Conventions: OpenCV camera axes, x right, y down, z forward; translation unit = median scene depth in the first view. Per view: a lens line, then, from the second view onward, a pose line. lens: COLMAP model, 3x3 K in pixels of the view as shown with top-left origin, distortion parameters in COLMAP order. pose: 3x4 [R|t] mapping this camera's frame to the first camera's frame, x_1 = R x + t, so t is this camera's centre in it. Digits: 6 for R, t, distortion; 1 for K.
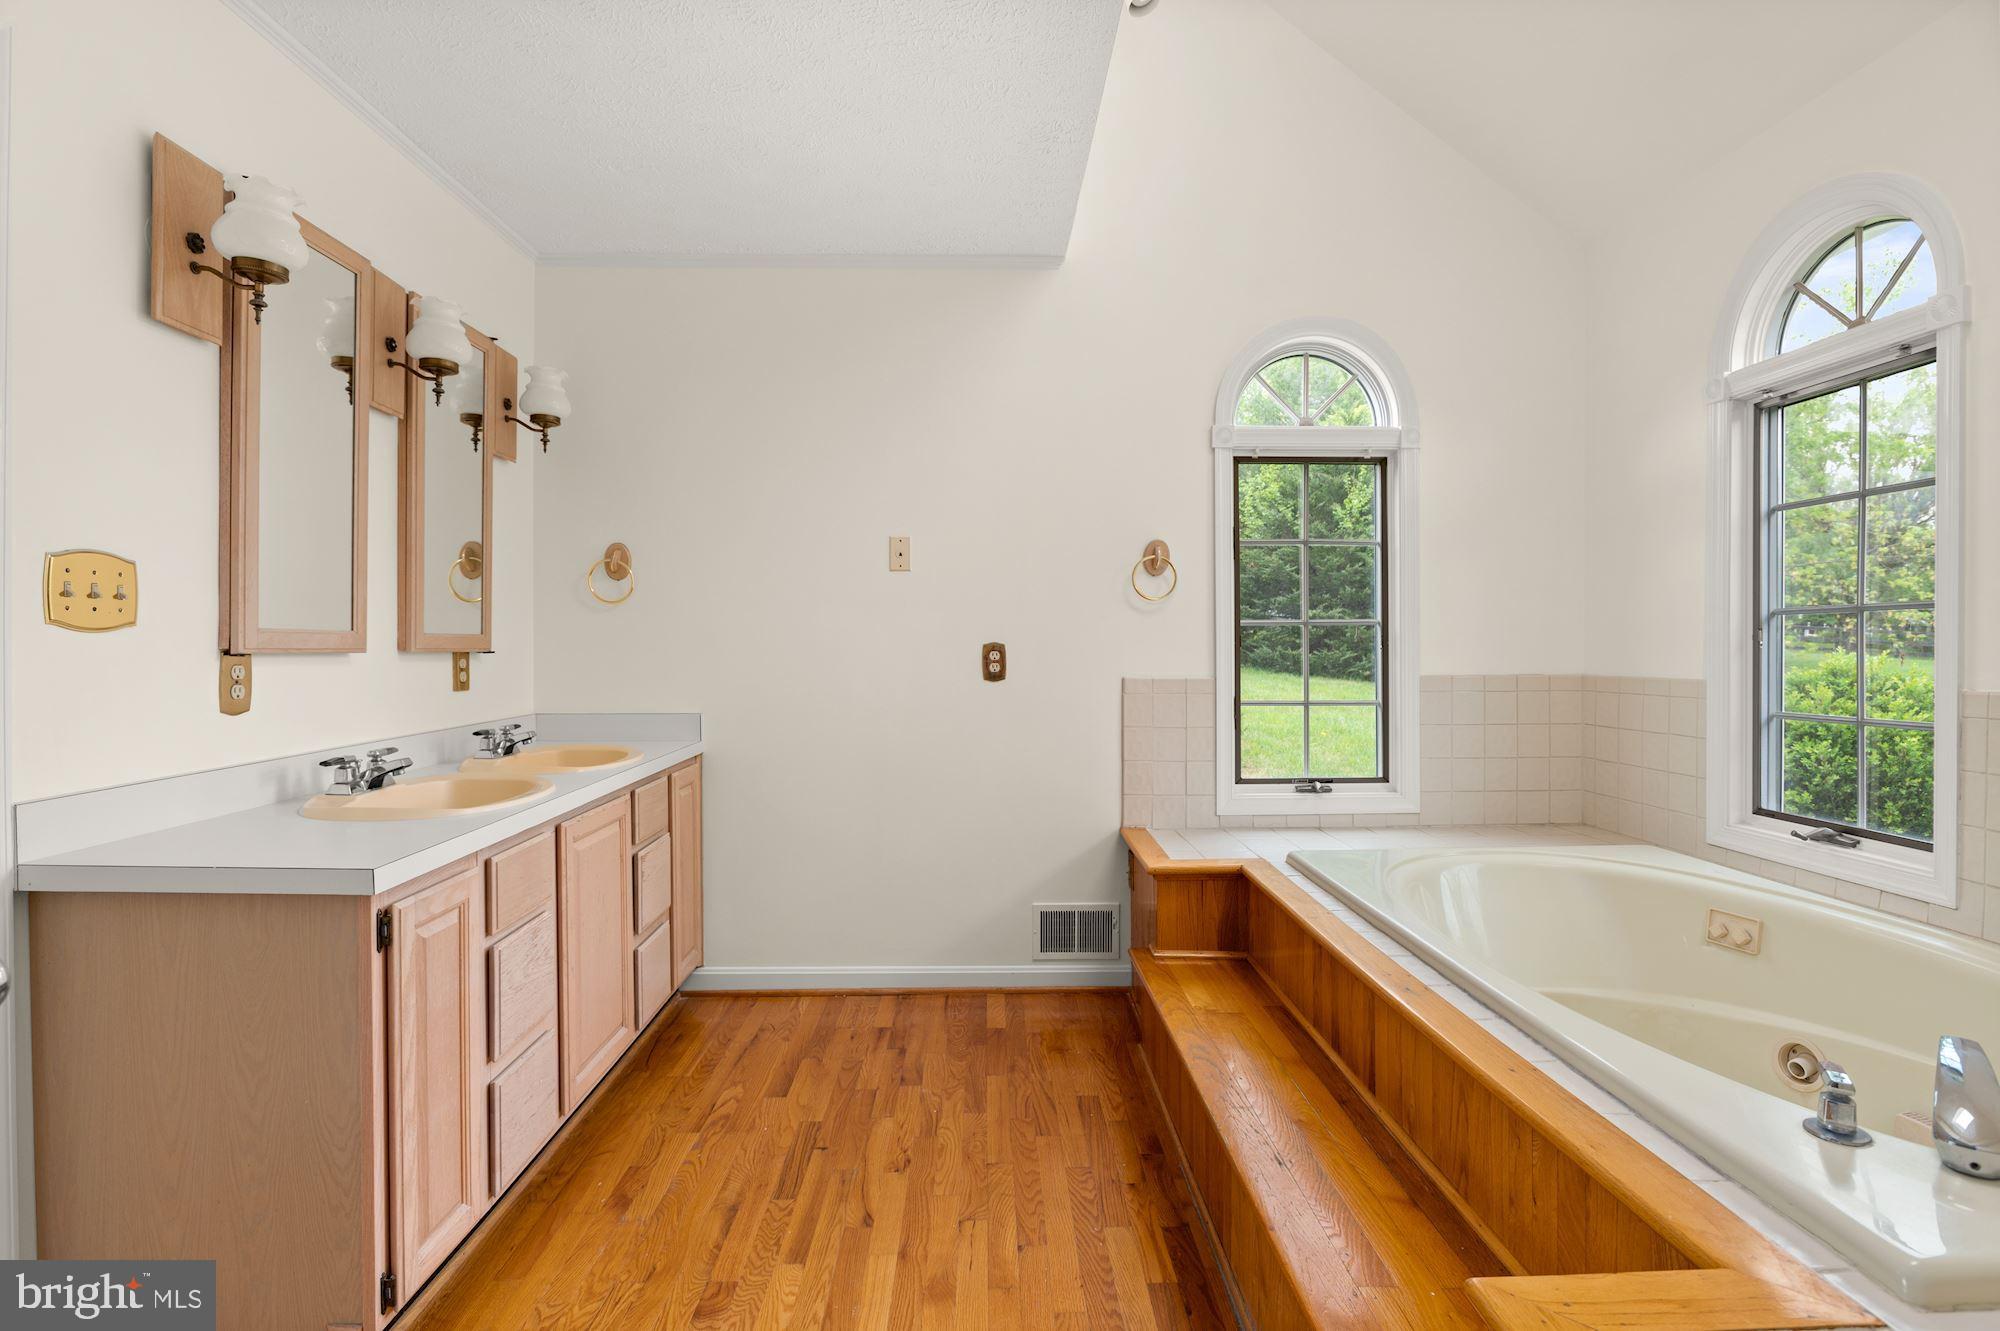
lens RADIAL K [[953.3, 0, 1003.5], [0, 953.3, 661.2], [0, 0, 1]] dist [-0.015779, 0.006888]
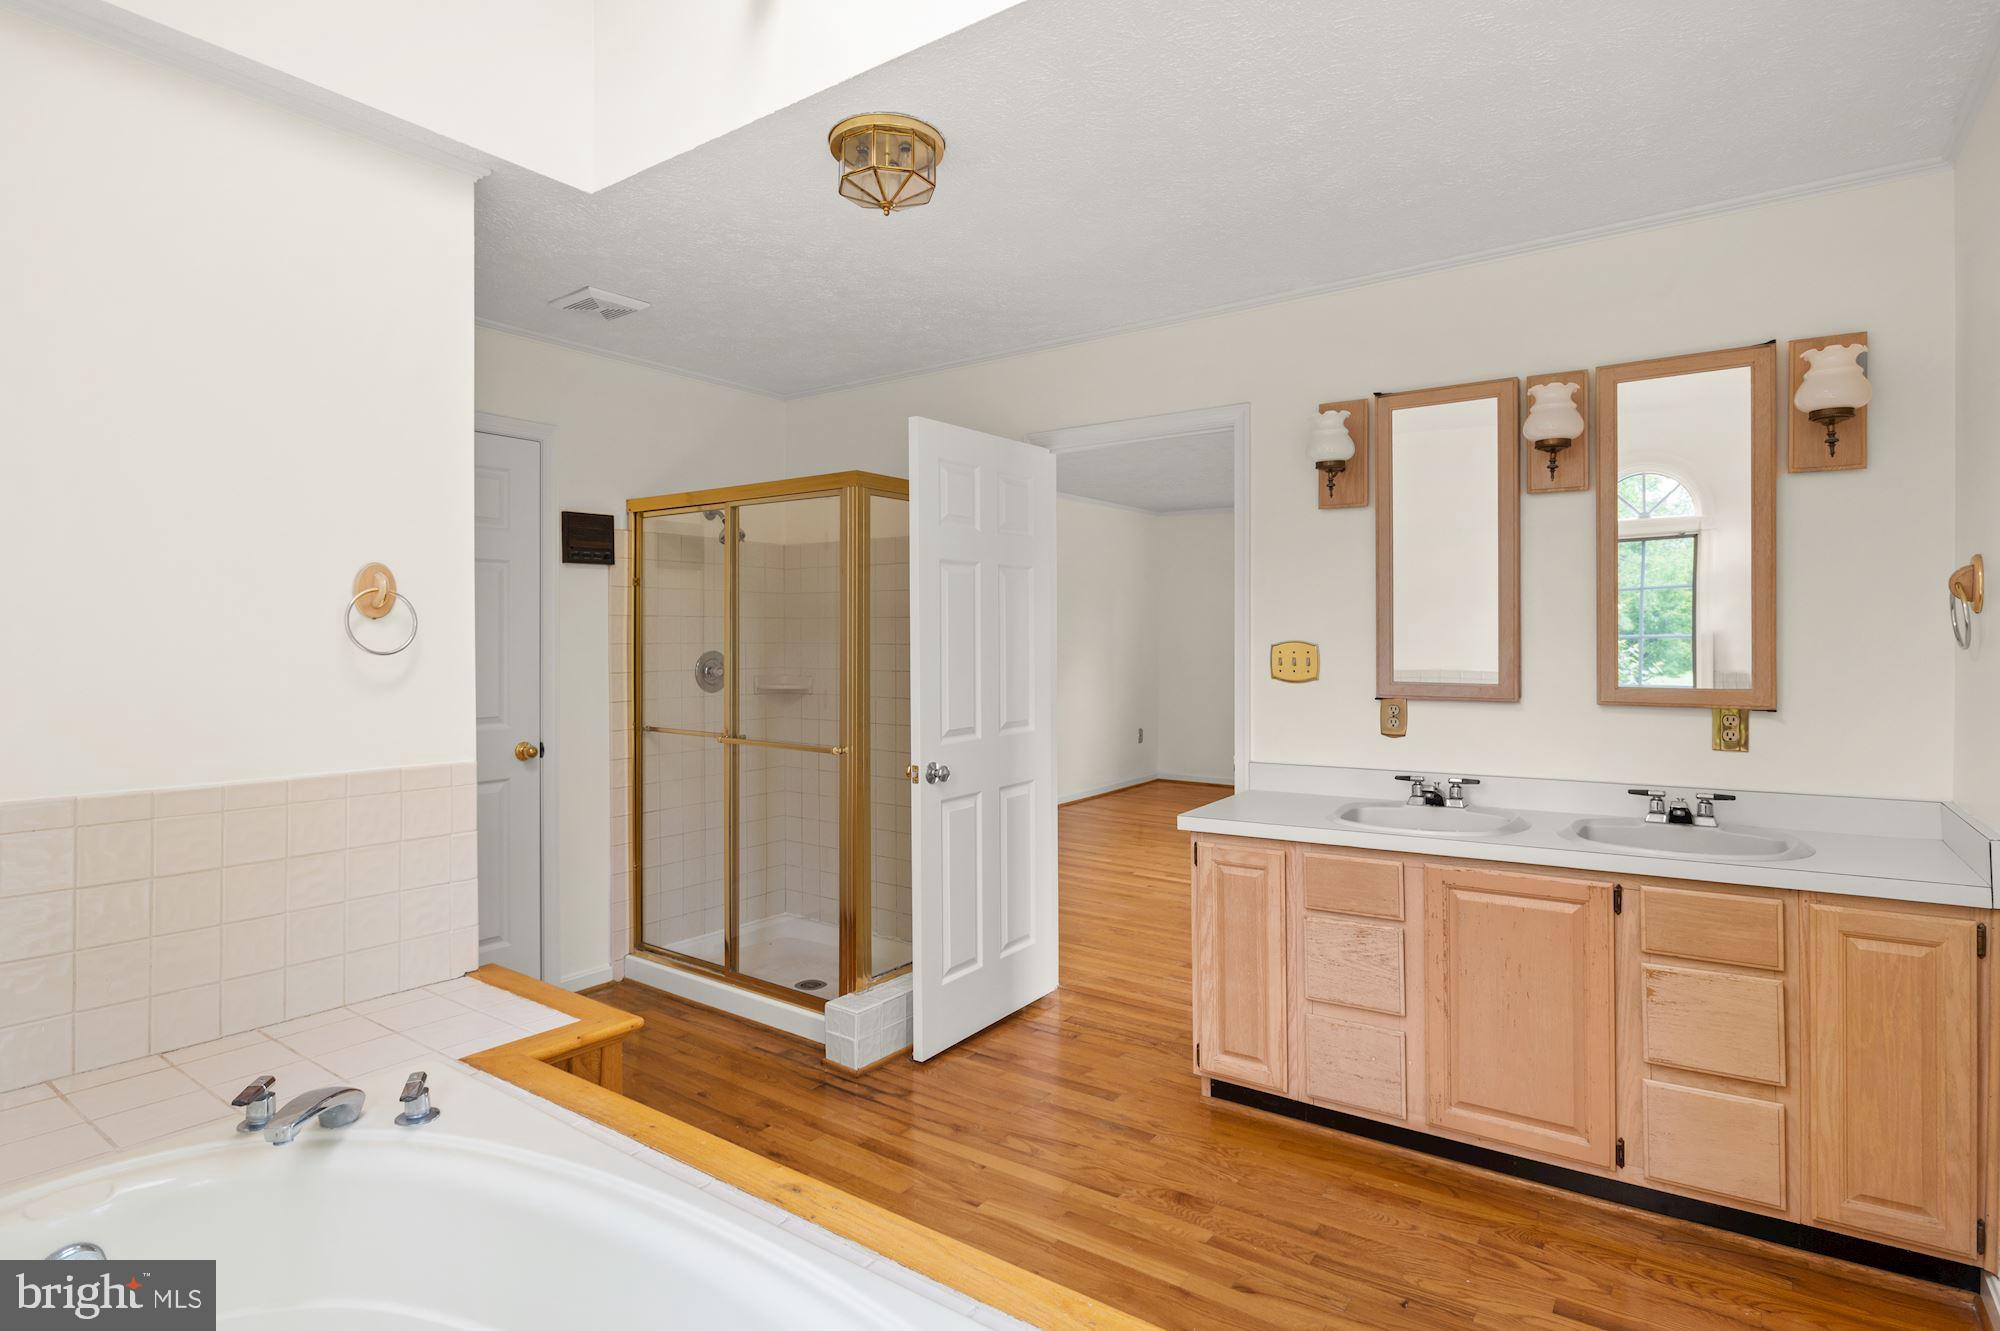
lens RADIAL K [[953.3, 0, 1003.5], [0, 953.3, 661.2], [0, 0, 1]] dist [-0.015779, 0.006888]
pose [[-0.580775, 0.005407, -0.814046, 0.794769], [-0.022061, 0.999506, 0.022379, -0.084637], [0.813765, 0.030956, -0.580369, 1.330030]]
